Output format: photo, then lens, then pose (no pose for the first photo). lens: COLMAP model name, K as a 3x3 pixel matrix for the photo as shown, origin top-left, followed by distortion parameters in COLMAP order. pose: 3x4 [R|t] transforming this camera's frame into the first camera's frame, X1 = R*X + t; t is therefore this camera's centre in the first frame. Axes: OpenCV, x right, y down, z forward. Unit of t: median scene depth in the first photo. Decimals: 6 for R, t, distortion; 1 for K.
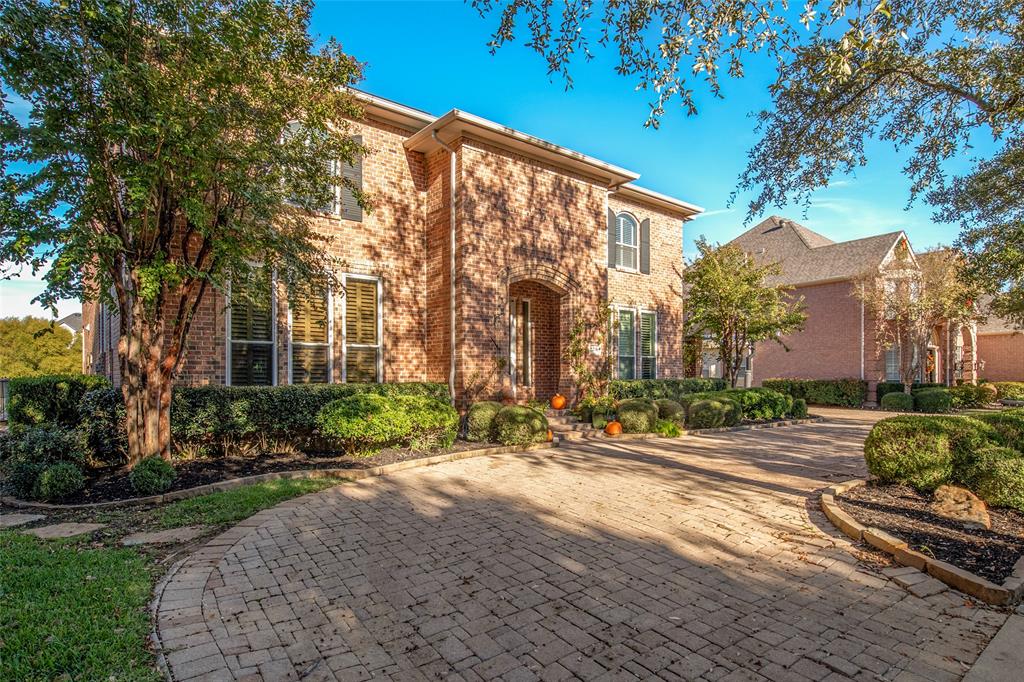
lens RADIAL K [[458.3, 0, 477.5], [0, 458.3, 371.4], [0, 0, 1]] dist [0.000610, 0.000134]
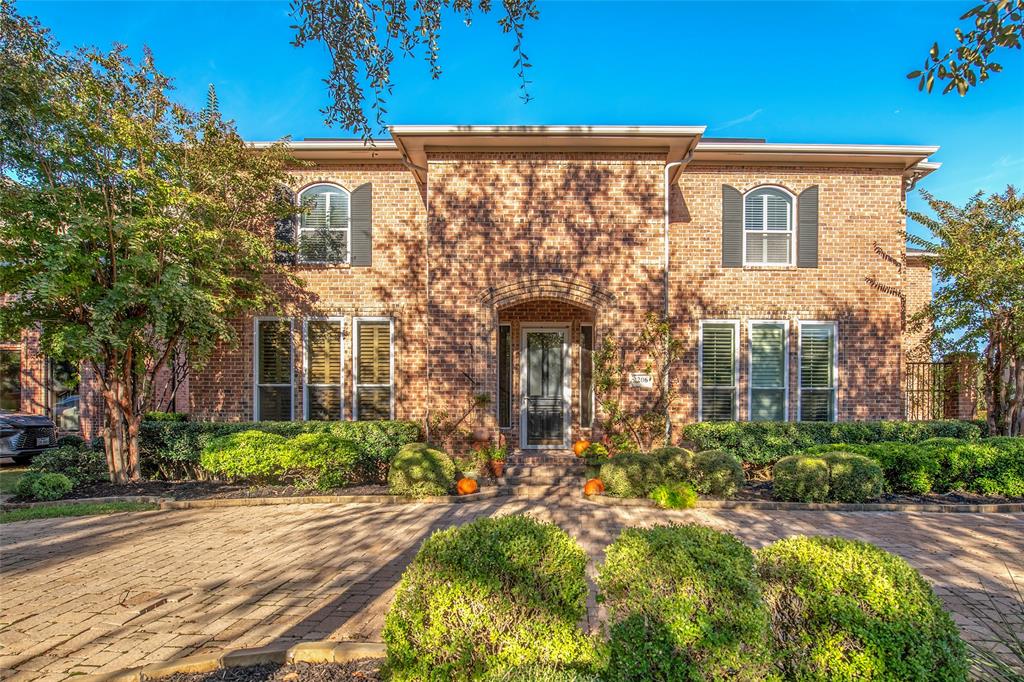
lens RADIAL K [[436.3, 0, 510.9], [0, 436.3, 415.1], [0, 0, 1]] dist [-0.011389, -0.000403]
pose [[0.842546, 0.004115, -0.538609, 0.518401], [0.001165, 0.999955, 0.009461, 0.002830], [0.538624, -0.008599, 0.842503, 0.319583]]
